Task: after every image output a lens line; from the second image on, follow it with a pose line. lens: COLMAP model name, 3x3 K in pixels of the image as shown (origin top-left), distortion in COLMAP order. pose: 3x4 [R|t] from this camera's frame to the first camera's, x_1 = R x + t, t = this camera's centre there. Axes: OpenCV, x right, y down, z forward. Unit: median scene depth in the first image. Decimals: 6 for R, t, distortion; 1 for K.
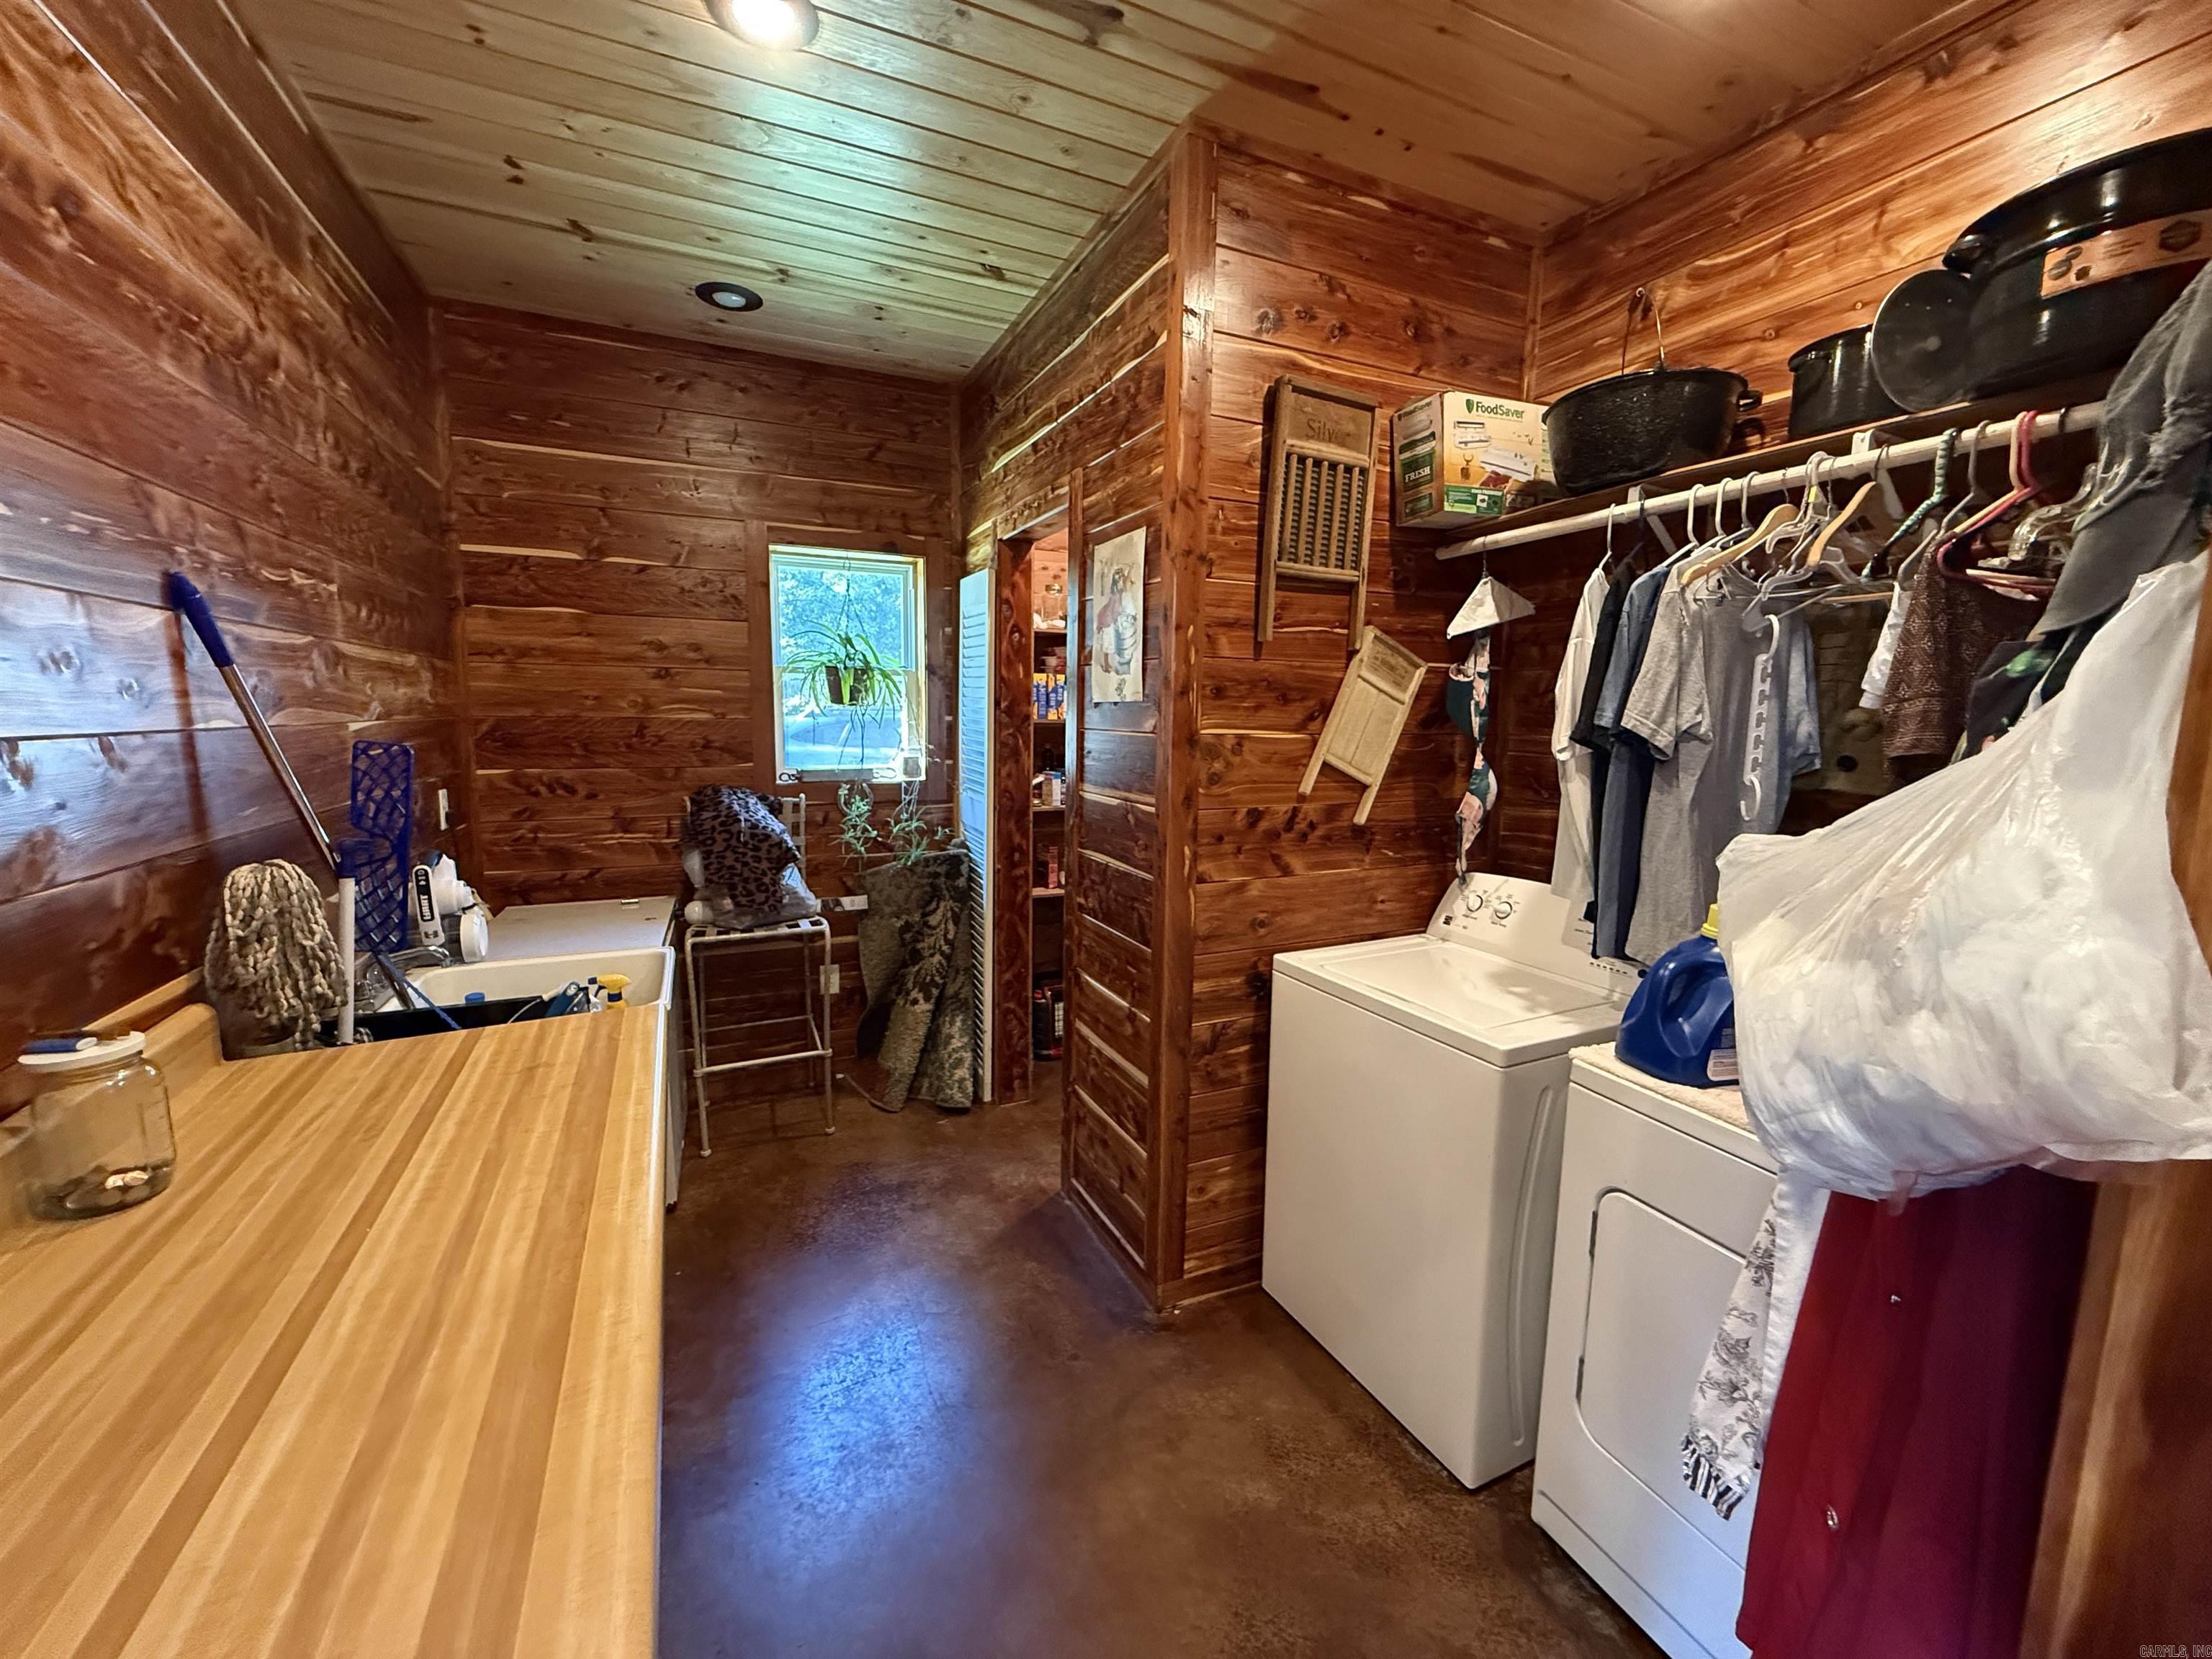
lens RADIAL K [[881.4, 0, 1101.1], [0, 881.4, 829.4], [0, 0, 1]] dist [0.000412, -0.000107]
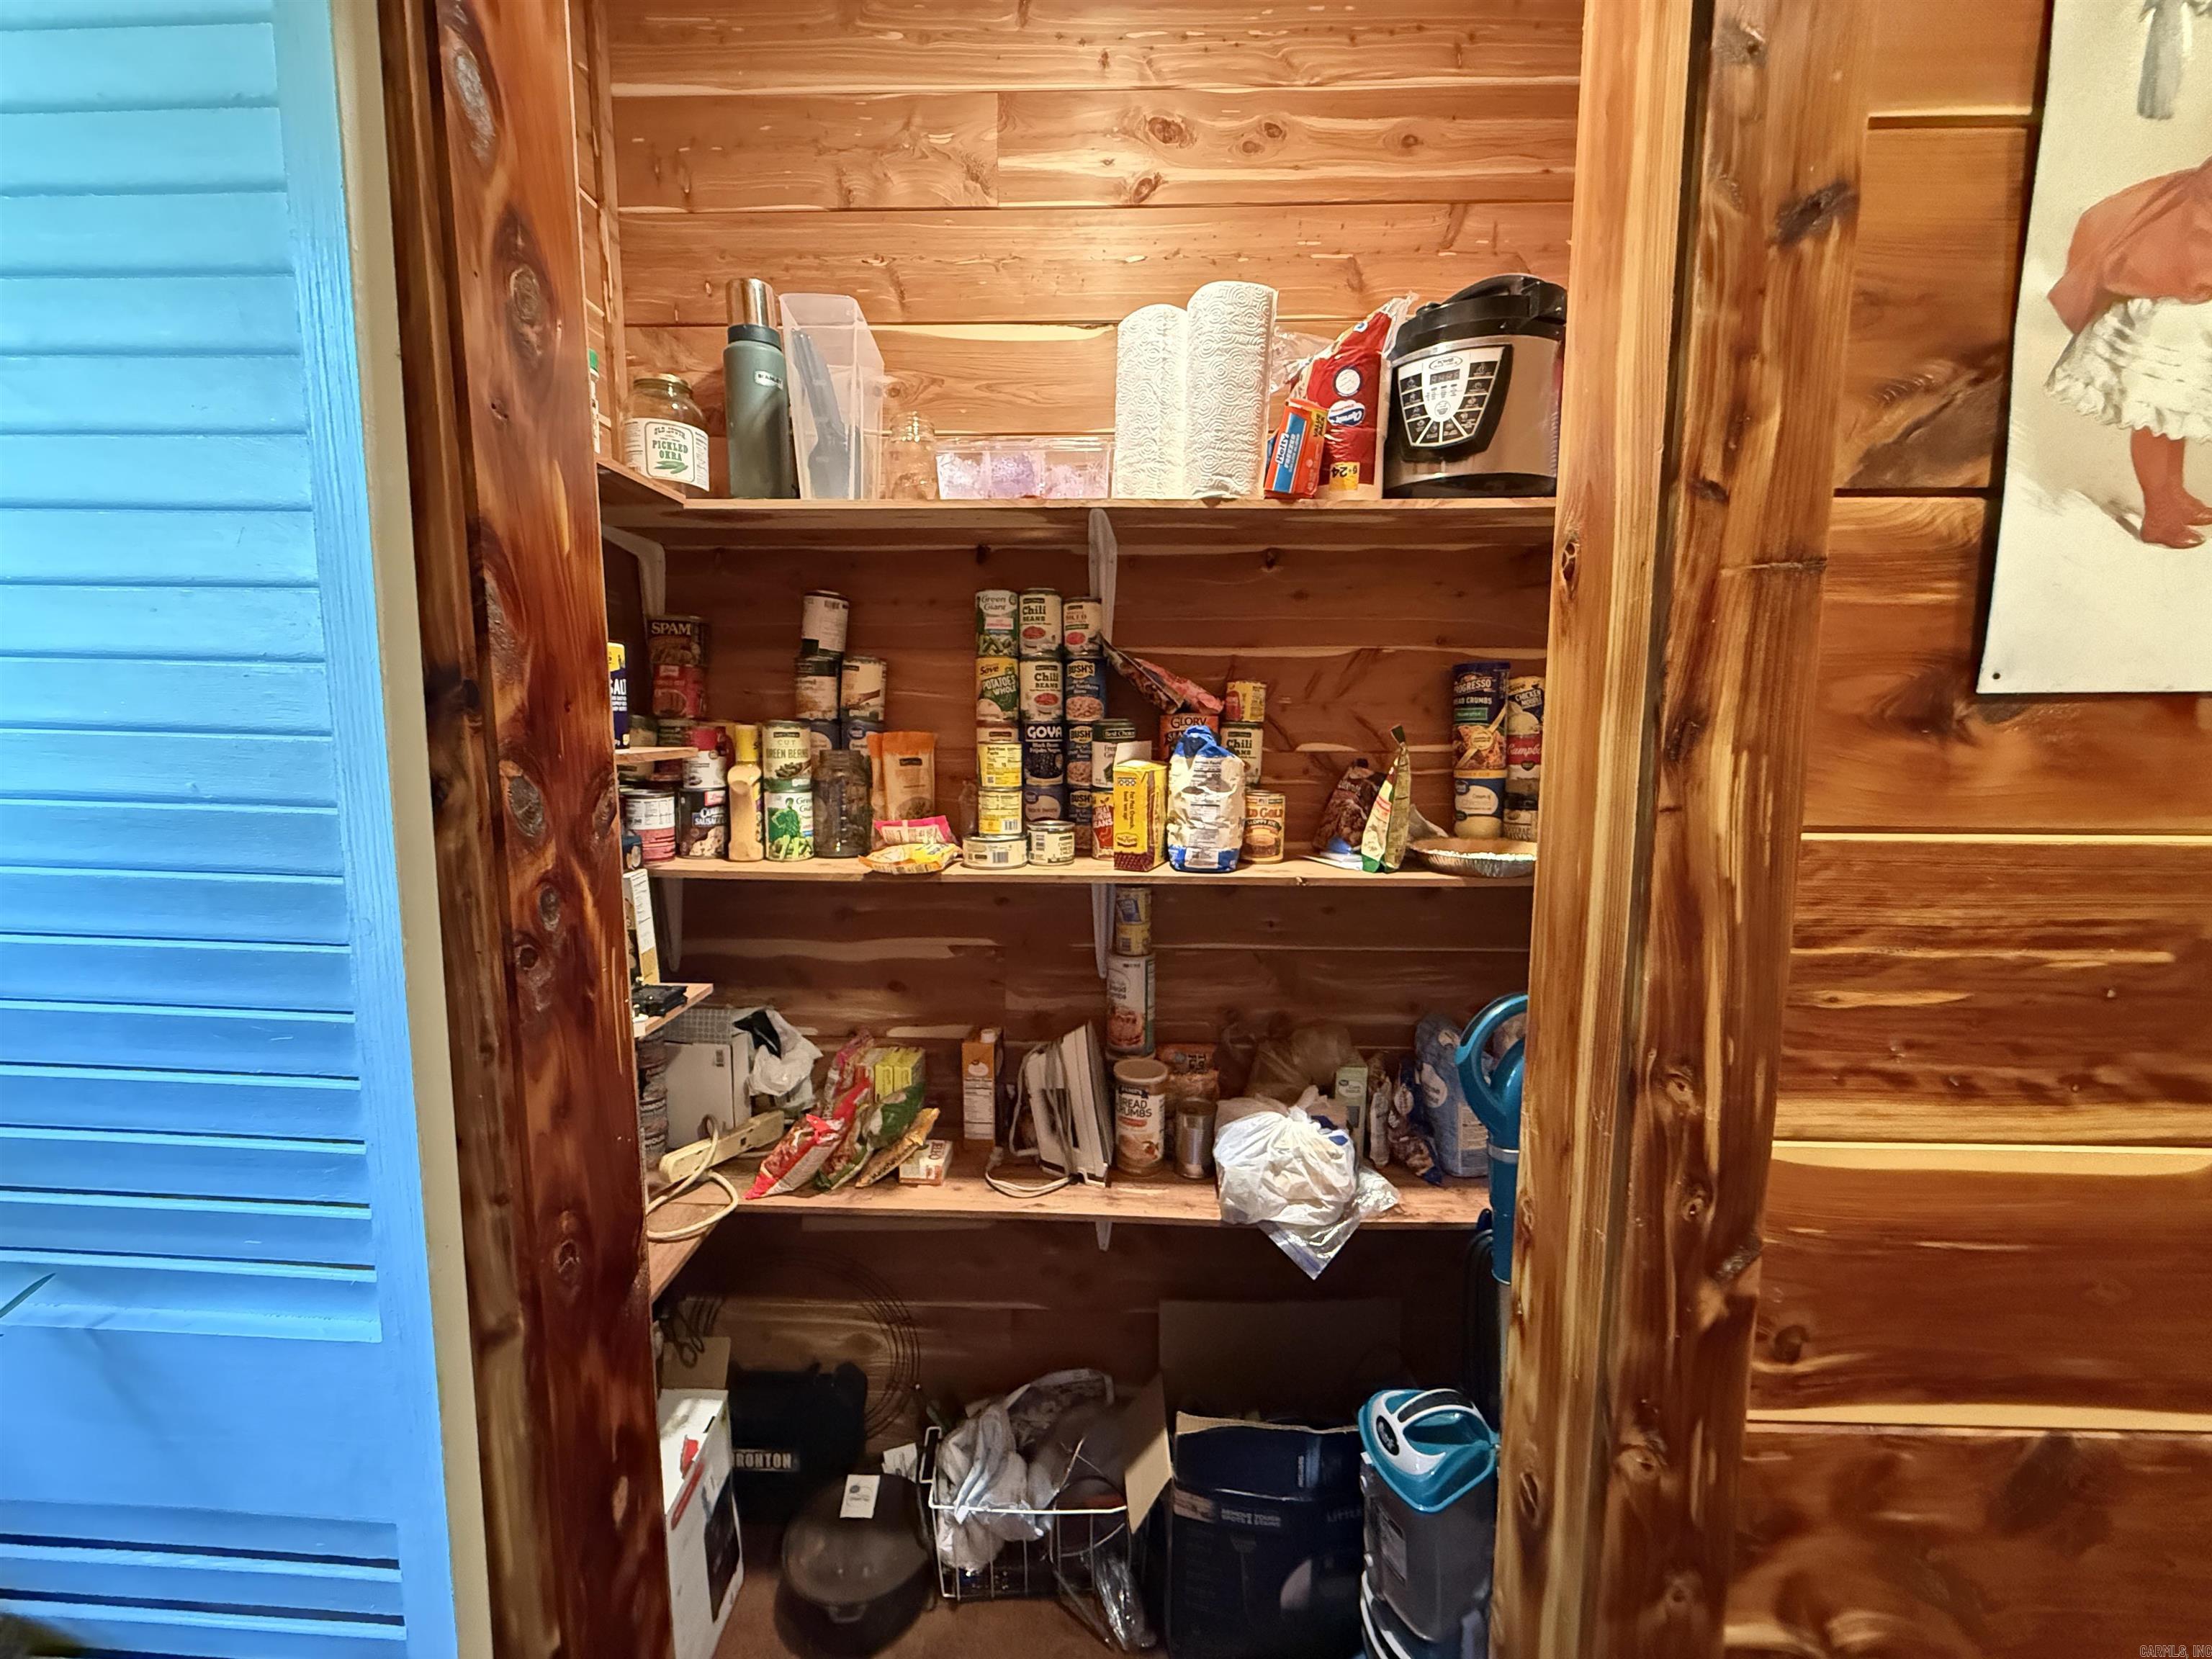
lens RADIAL K [[881.4, 0, 1107.3], [0, 881.4, 832.2], [0, 0, 1]] dist [0.000412, -0.000107]
pose [[0.464236, -0.119094, 0.877668, -0.201730], [0.120888, 0.990165, 0.070416, -0.115618], [-0.877423, 0.073410, 0.474068, 0.823555]]
